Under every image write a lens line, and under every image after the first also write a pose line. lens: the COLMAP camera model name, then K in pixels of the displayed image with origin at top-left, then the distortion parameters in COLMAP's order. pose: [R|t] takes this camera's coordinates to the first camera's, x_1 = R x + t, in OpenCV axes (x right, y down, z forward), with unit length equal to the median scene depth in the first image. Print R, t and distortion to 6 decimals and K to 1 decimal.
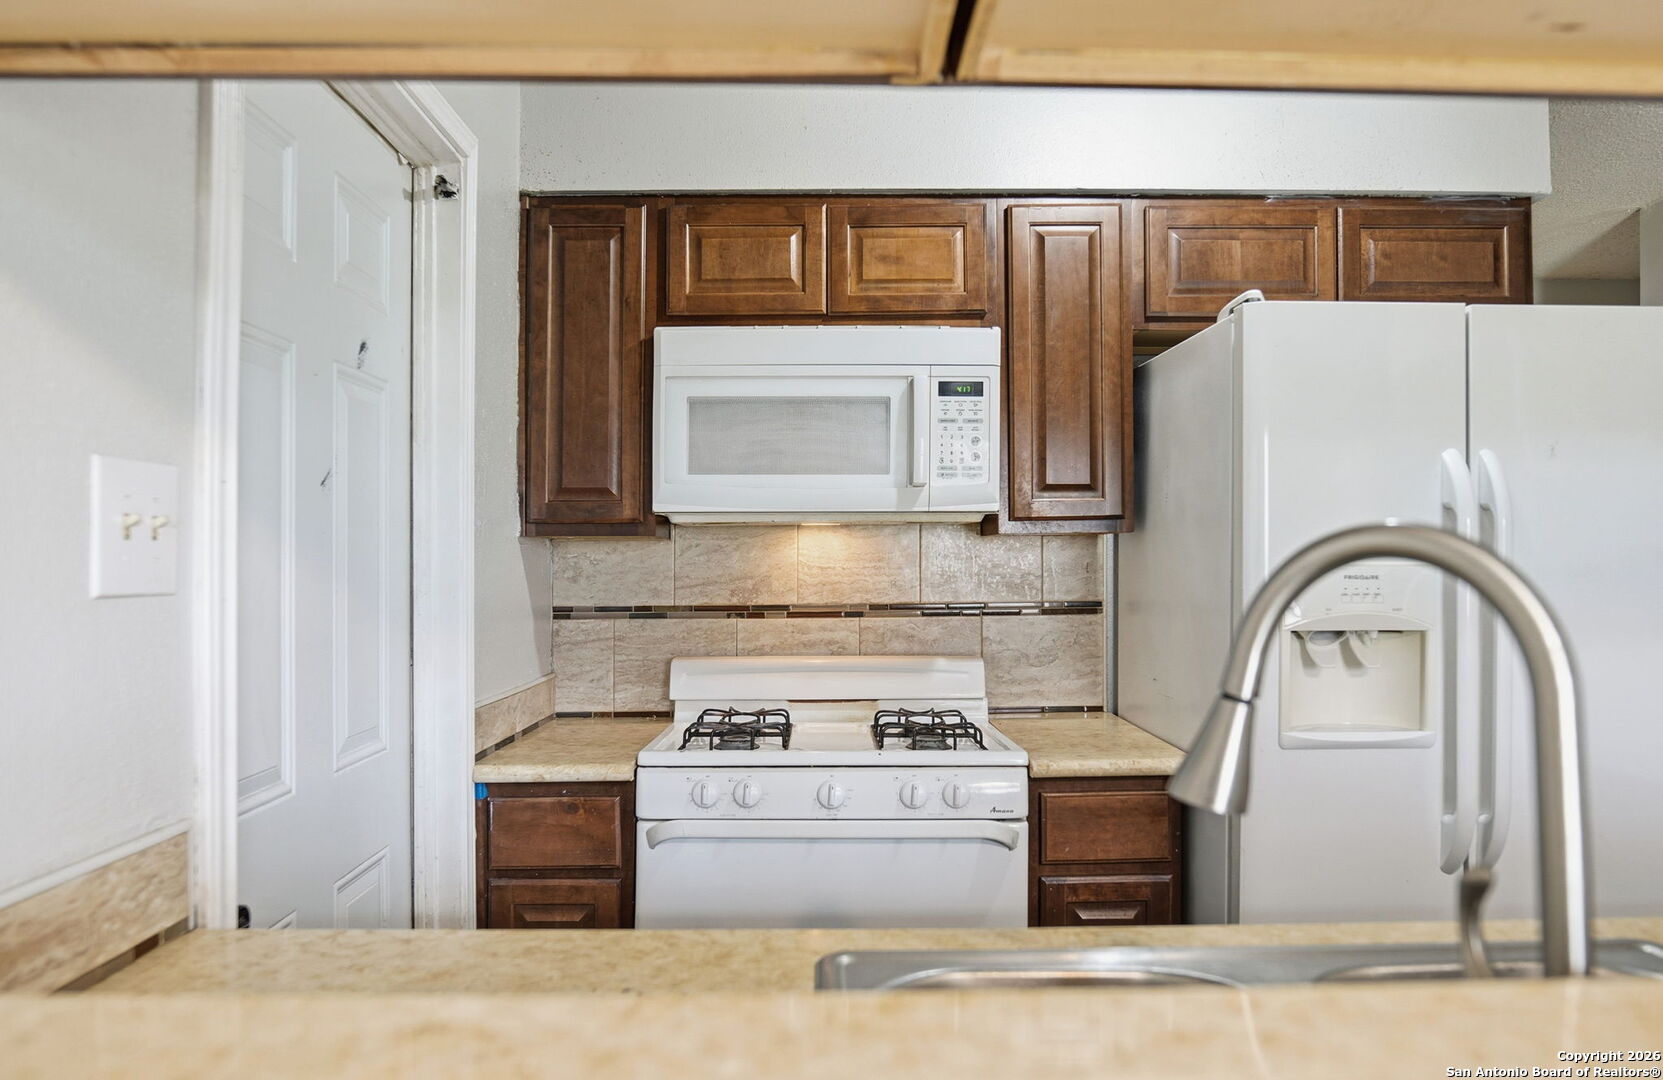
lens RADIAL K [[1162.8, 0, 847.3], [0, 1162.8, 539.2], [0, 0, 1]] dist [-0.024583, 0.000197]
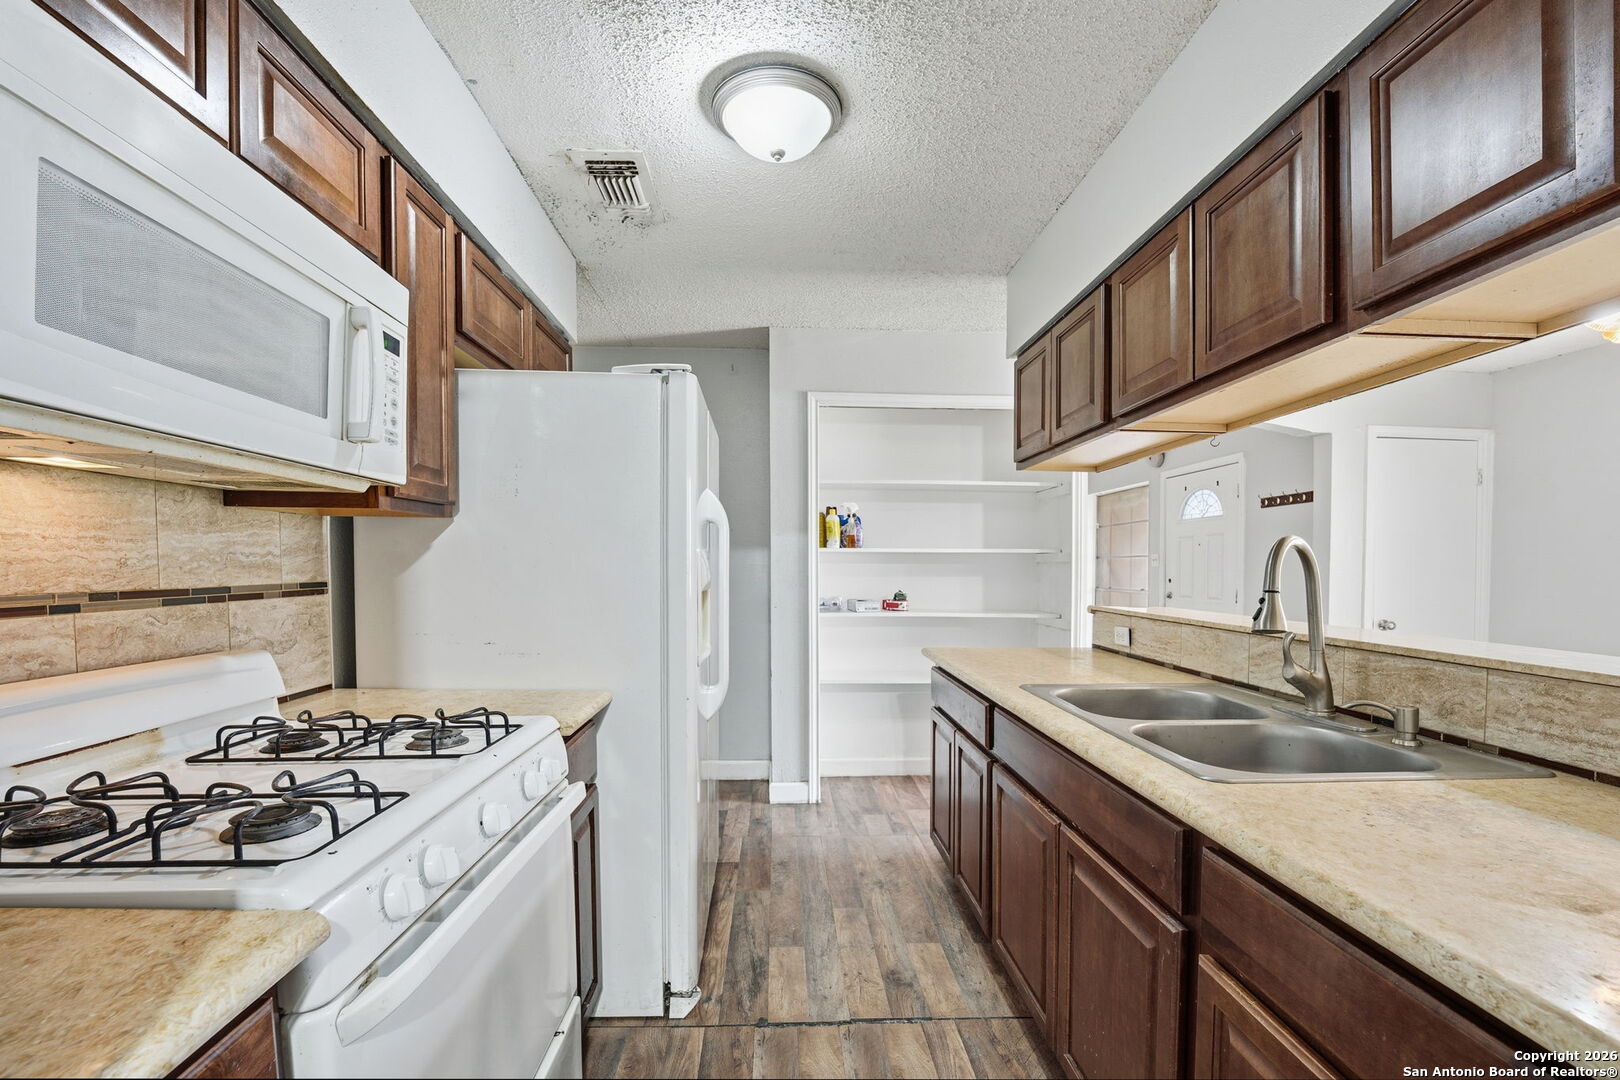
lens RADIAL K [[655.3, 0, 818.0], [0, 655.3, 579.9], [0, 0, 1]] dist [-0.016139, 0.001439]
pose [[-0.044722, -0.017829, 0.998840, -0.412301], [-0.006517, 0.999825, 0.017555, 0.043771], [-0.998978, -0.005725, -0.044831, 0.665635]]
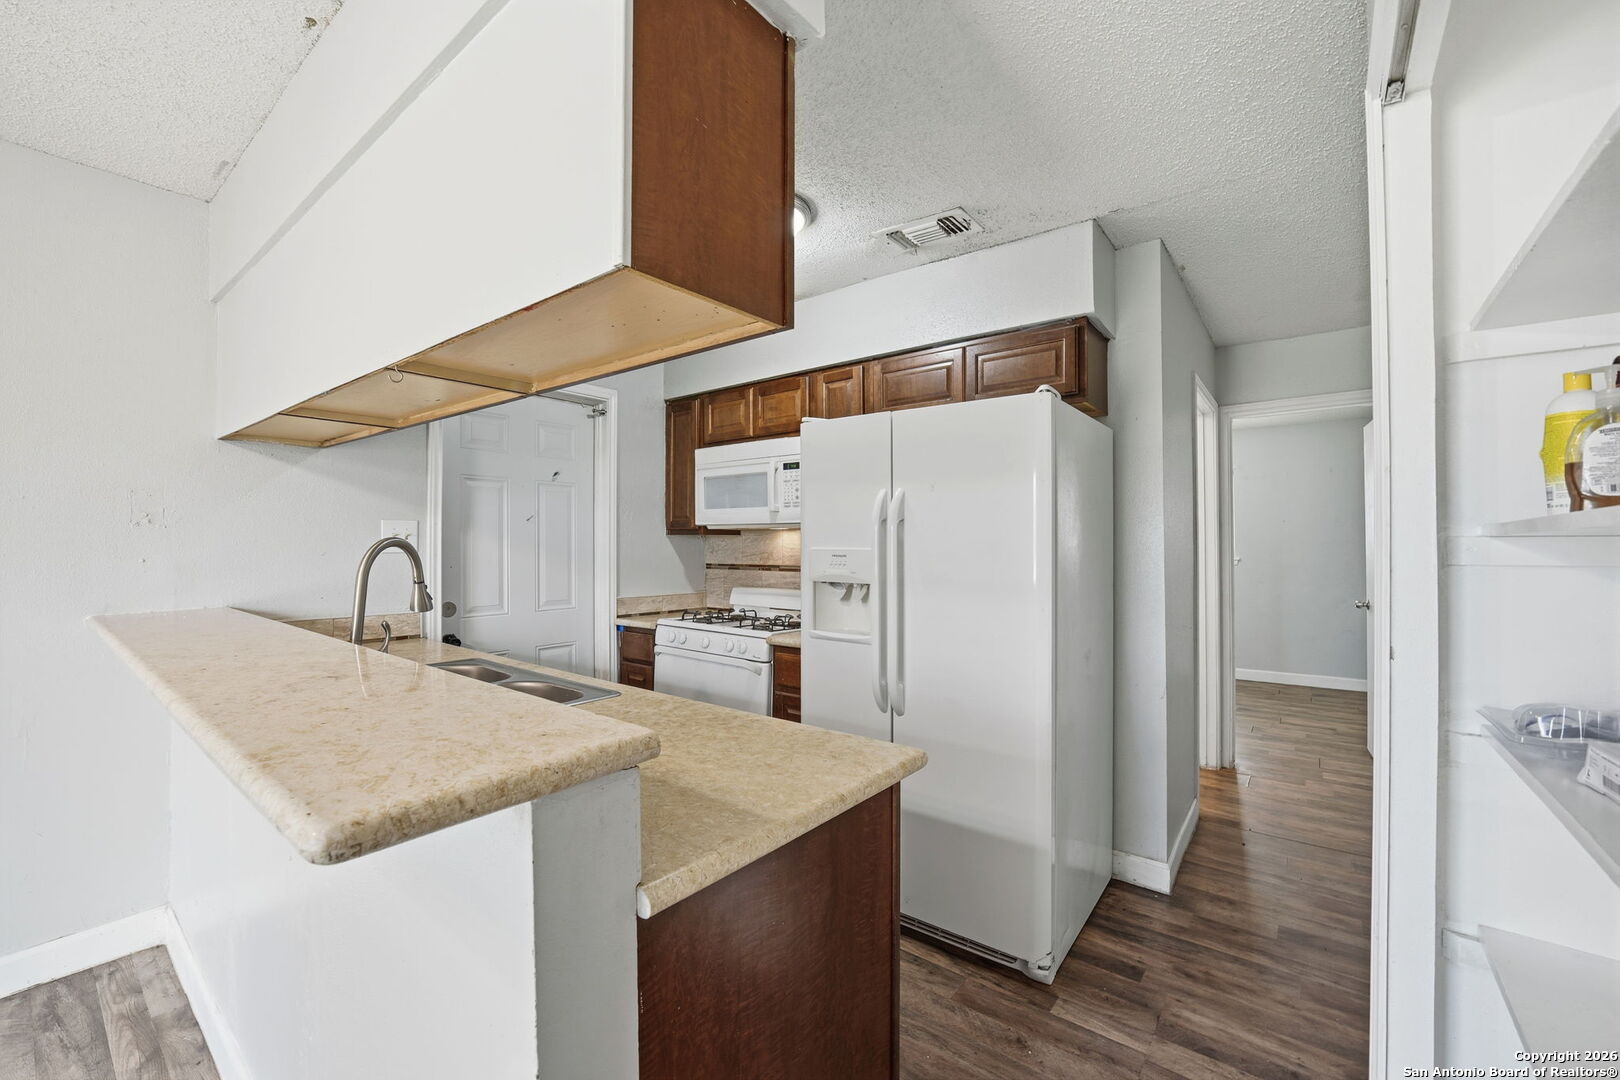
lens RADIAL K [[667.1, 0, 780.3], [0, 667.1, 533.8], [0, 0, 1]] dist [-0.016346, 0.001260]
pose [[0.757610, -0.003577, -0.652697, 0.867392], [0.005112, 0.999987, 0.000453, -0.004063], [0.652687, -0.003680, 0.757619, 0.047898]]
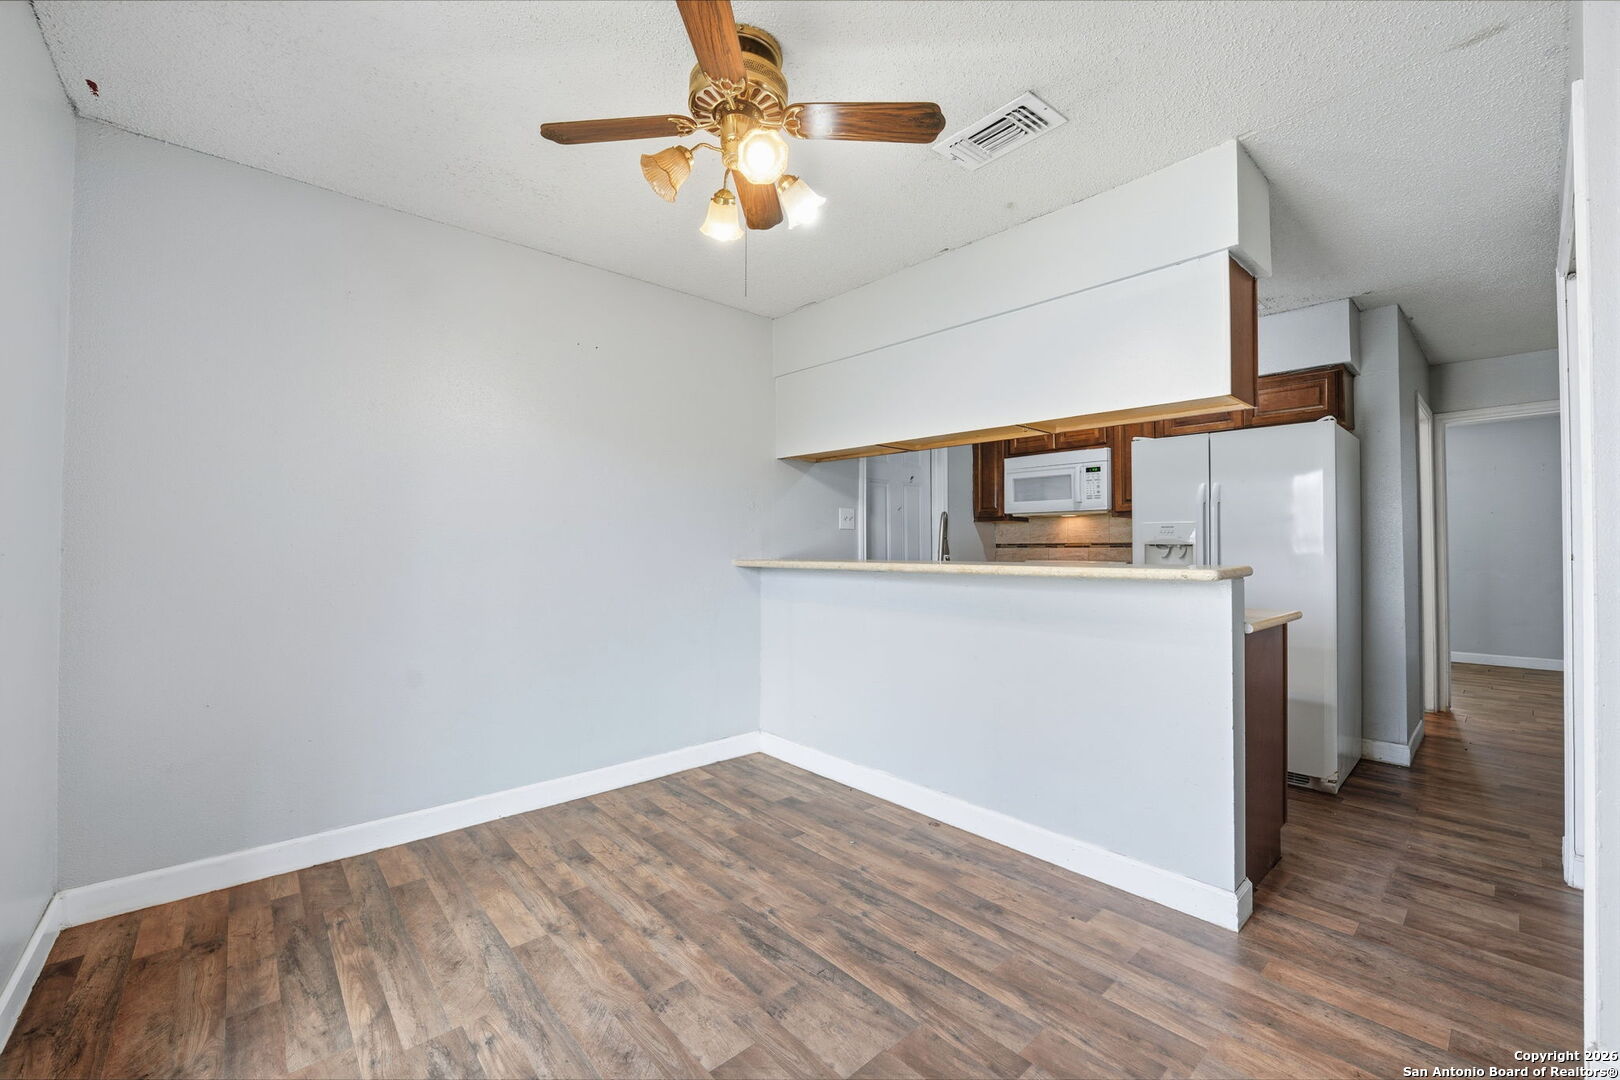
lens RADIAL K [[655.3, 0, 792.4], [0, 655.3, 533.7], [0, 0, 1]] dist [-0.016139, 0.001439]
pose [[0.636883, -0.011349, -0.770877, 0.886658], [0.008339, 0.999935, -0.007832, 0.043824], [0.770915, -0.001441, 0.636936, -0.673119]]
